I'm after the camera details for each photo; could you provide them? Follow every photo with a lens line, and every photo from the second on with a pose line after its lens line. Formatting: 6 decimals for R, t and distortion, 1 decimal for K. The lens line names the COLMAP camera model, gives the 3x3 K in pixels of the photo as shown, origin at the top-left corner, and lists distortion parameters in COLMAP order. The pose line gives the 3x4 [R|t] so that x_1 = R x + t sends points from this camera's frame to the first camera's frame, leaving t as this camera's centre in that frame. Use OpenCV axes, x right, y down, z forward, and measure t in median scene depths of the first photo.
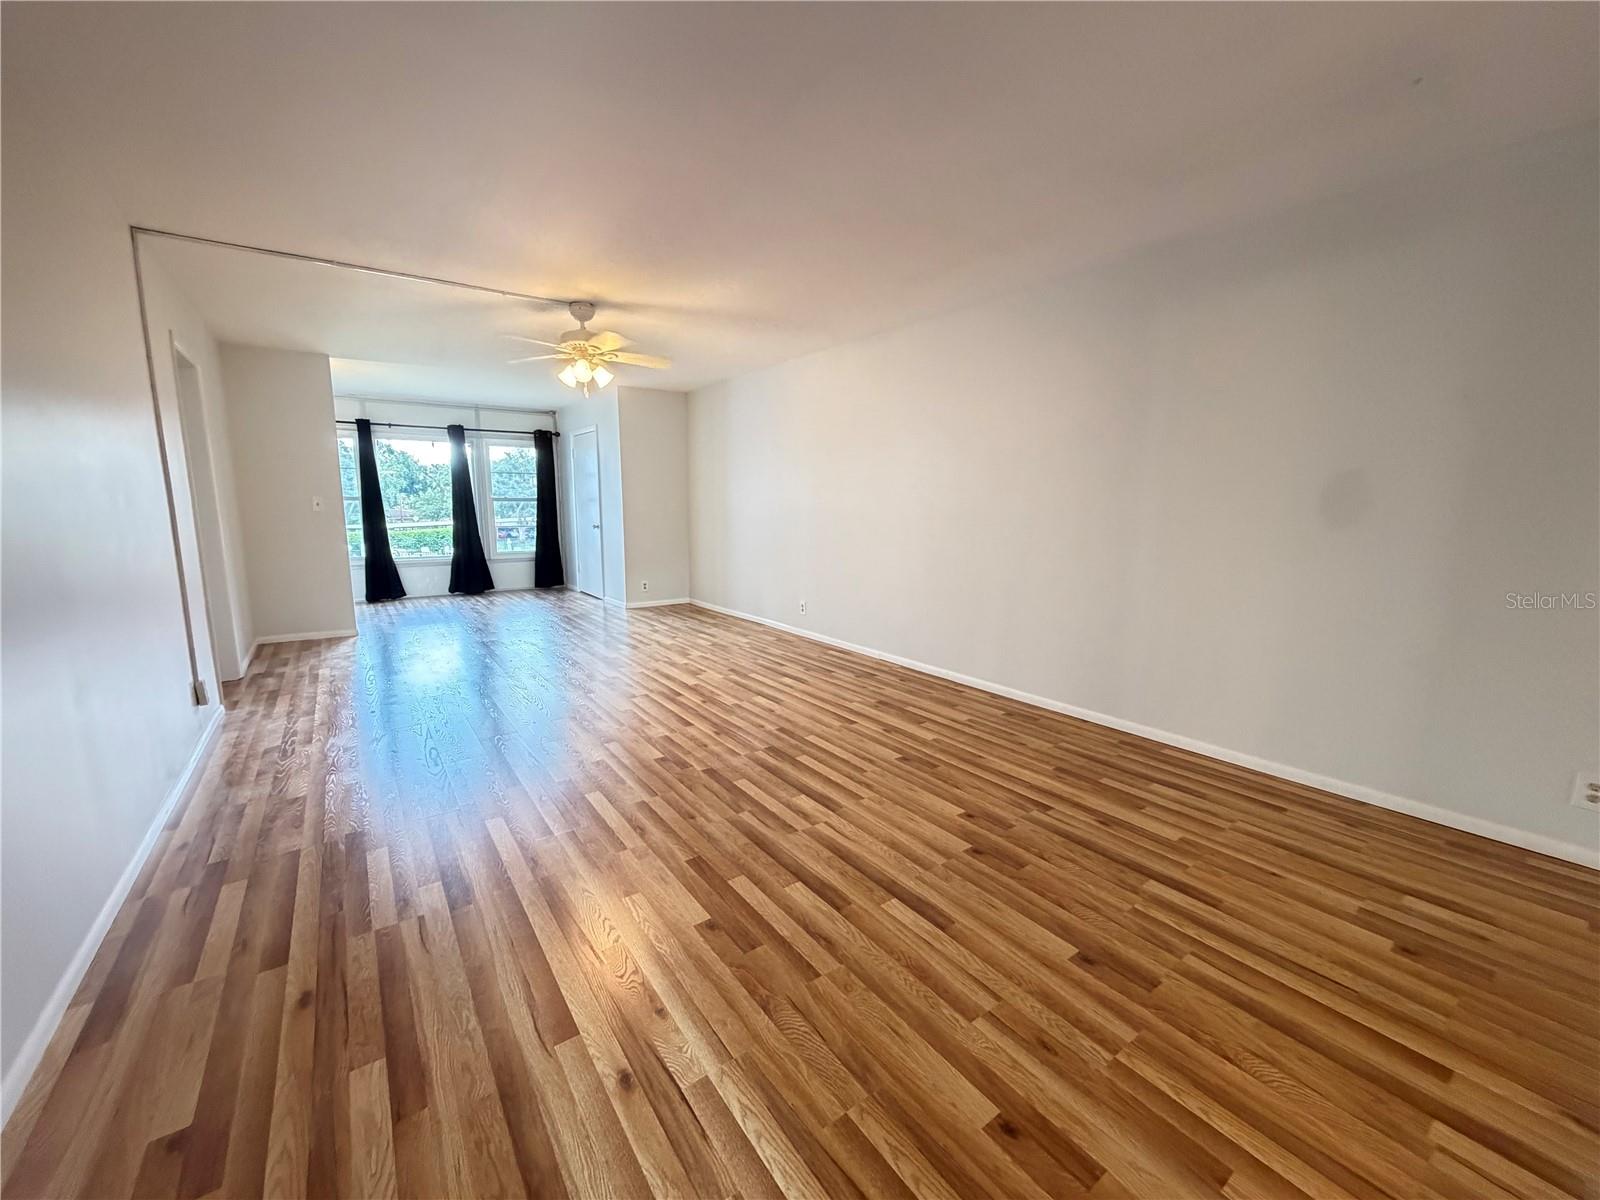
lens RADIAL K [[625.9, 0, 800.0], [0, 625.9, 600.0], [0, 0, 1]] dist [-0.010125, 0.000021]
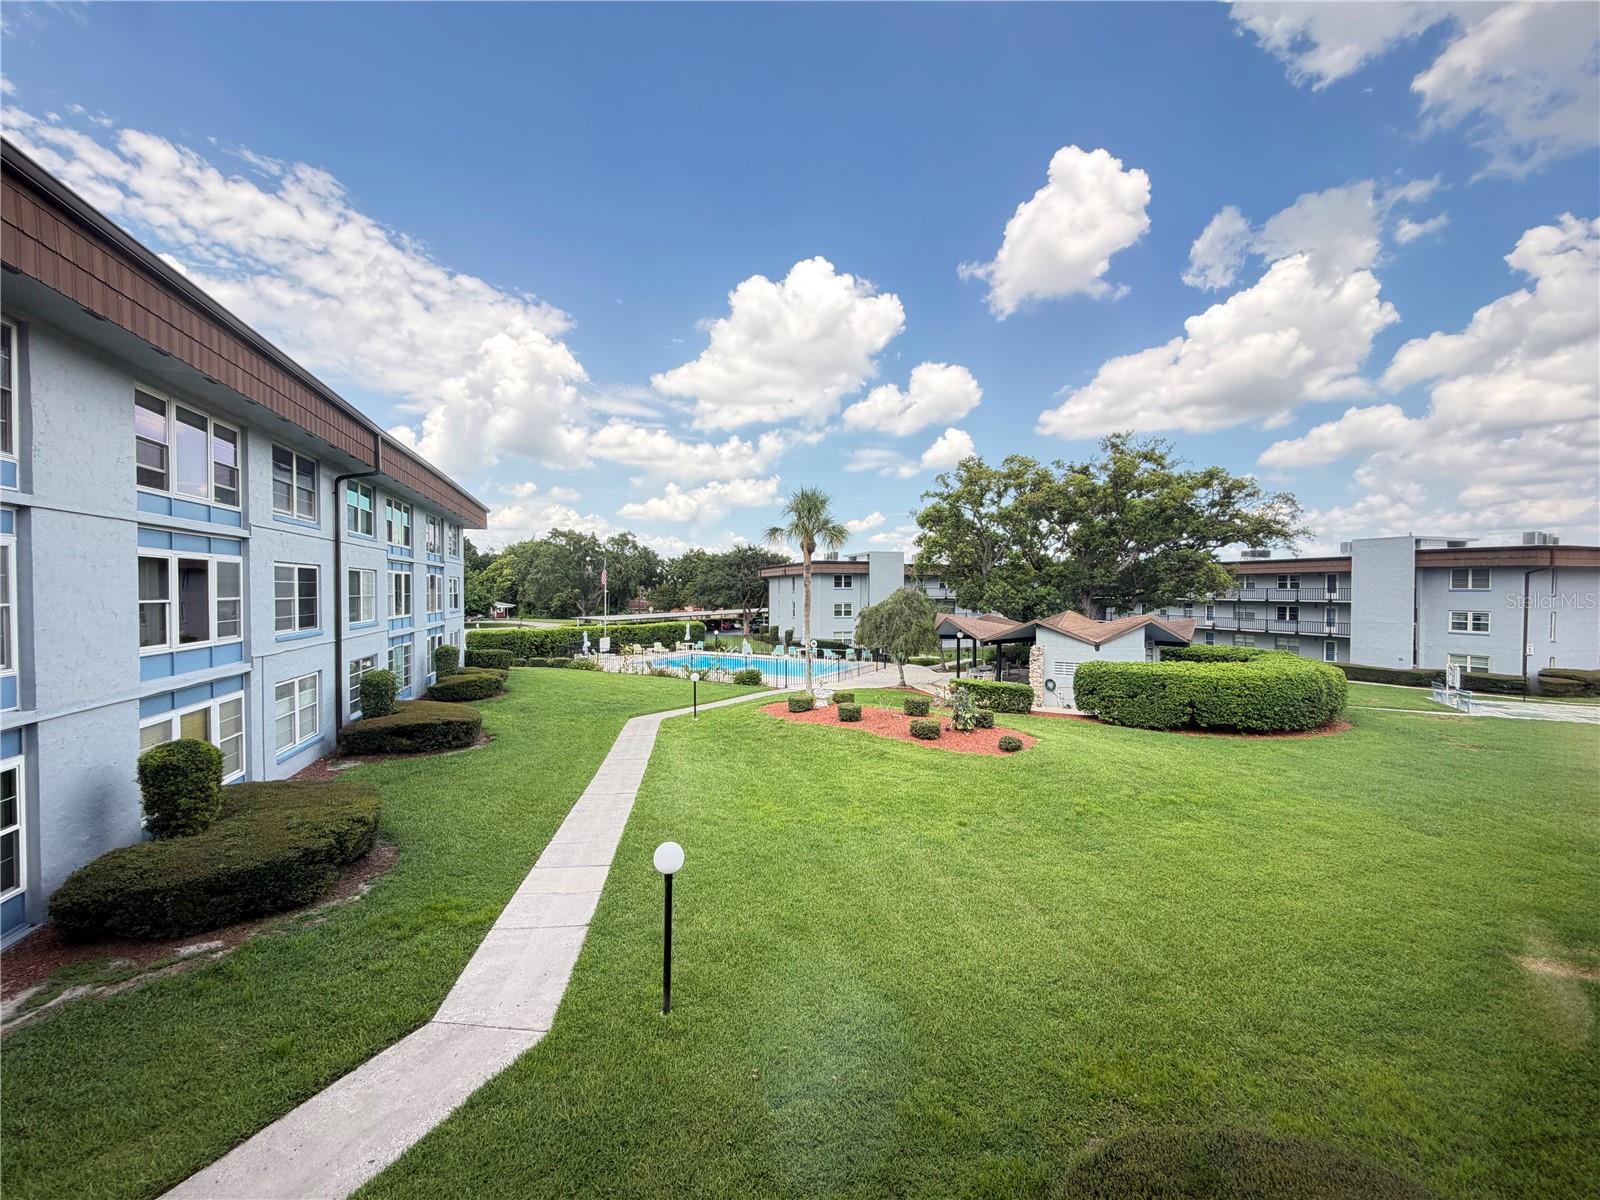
lens RADIAL K [[636.4, 0, 800.0], [0, 636.4, 600.0], [0, 0, 1]] dist [0.006871, 0.000136]
pose [[0.949932, 0.001650, -0.312451, -0.582067], [-0.046243, 0.989716, -0.135364, -0.175764], [0.309015, 0.143035, 0.940240, 0.912251]]
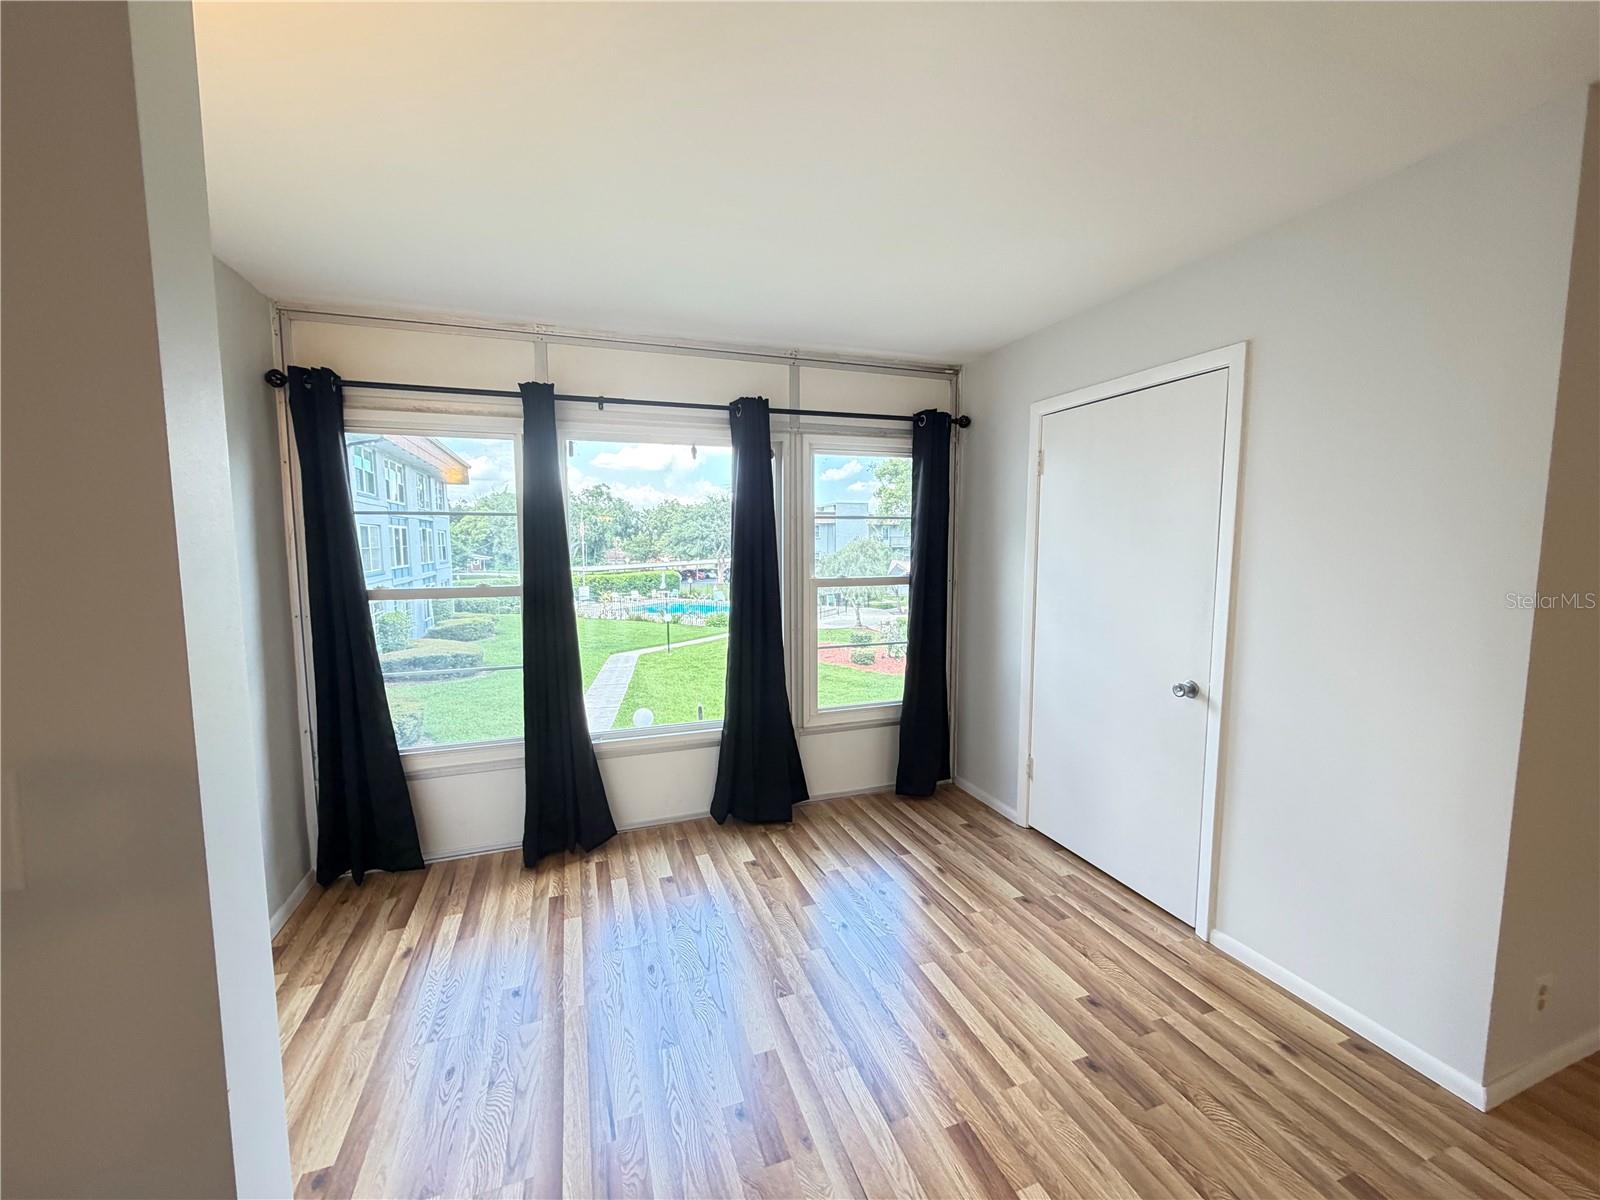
lens RADIAL K [[636.4, 0, 800.0], [0, 636.4, 600.0], [0, 0, 1]] dist [0.006871, 0.000136]
pose [[0.960107, 0.015169, -0.279221, -0.373954], [-0.032771, 0.997751, -0.058480, -0.121118], [0.277706, 0.065297, 0.958444, 0.579867]]
